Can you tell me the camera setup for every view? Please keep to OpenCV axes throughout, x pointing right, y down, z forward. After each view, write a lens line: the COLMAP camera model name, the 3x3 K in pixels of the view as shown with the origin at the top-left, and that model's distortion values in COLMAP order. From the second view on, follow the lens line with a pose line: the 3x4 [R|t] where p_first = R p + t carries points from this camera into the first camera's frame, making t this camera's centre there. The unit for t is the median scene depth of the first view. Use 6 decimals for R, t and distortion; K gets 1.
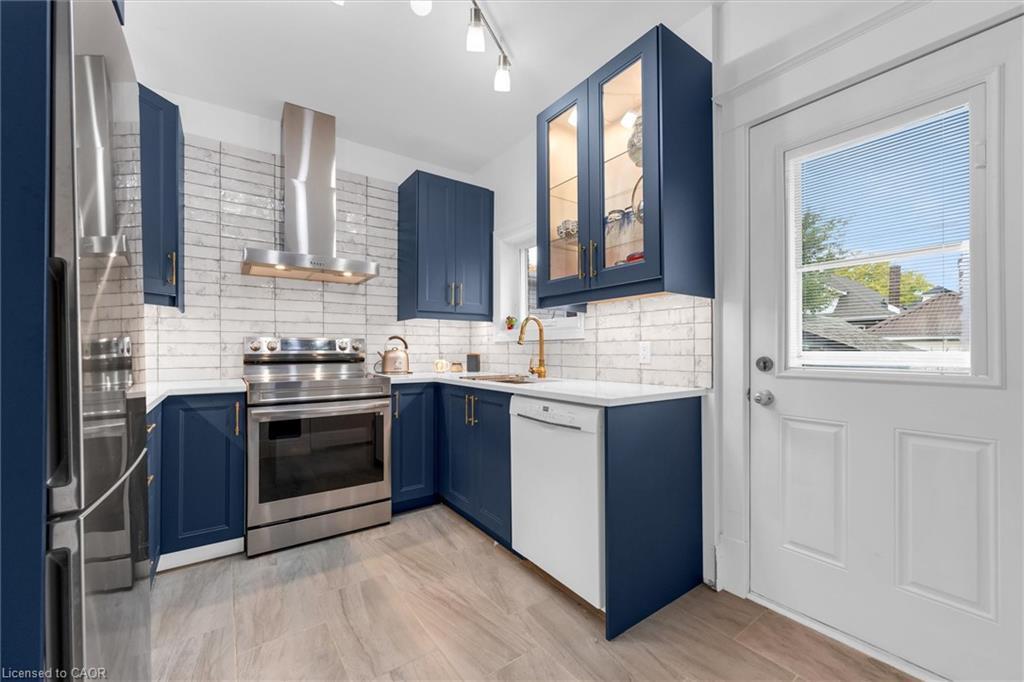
lens RADIAL K [[411.2, 0, 515.6], [0, 411.2, 347.9], [0, 0, 1]] dist [-0.001823, 0.000740]
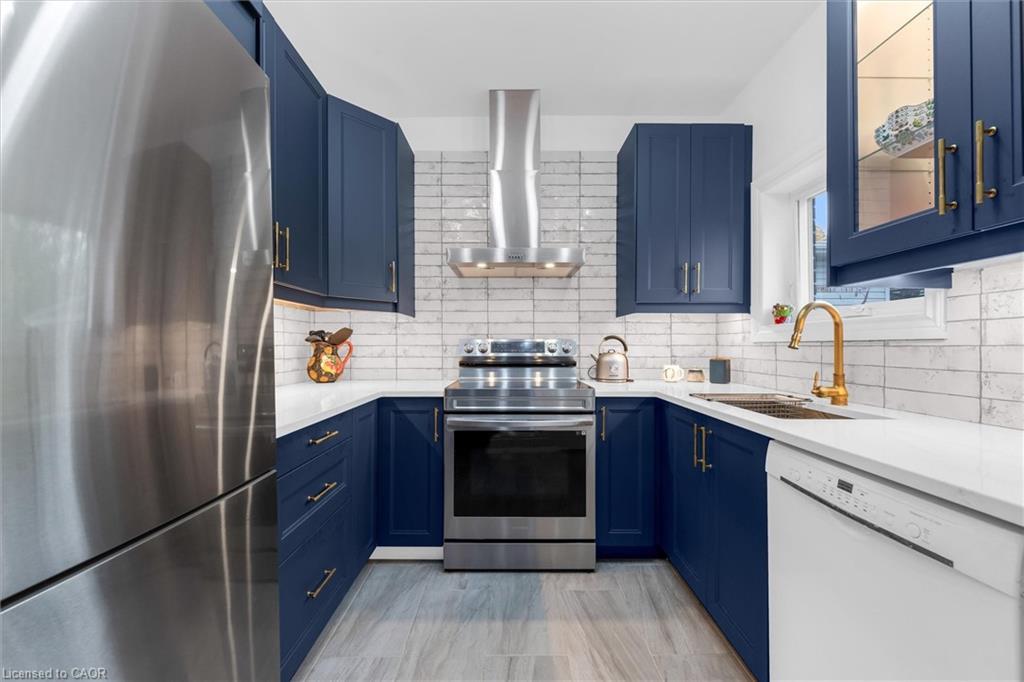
lens RADIAL K [[411.2, 0, 504.3], [0, 411.2, 344.8], [0, 0, 1]] dist [-0.001823, 0.000740]
pose [[0.809461, 0.001479, -0.587171, 0.022510], [0.000785, 0.999993, 0.003601, -0.017078], [0.587173, -0.003376, 0.809455, 0.258630]]
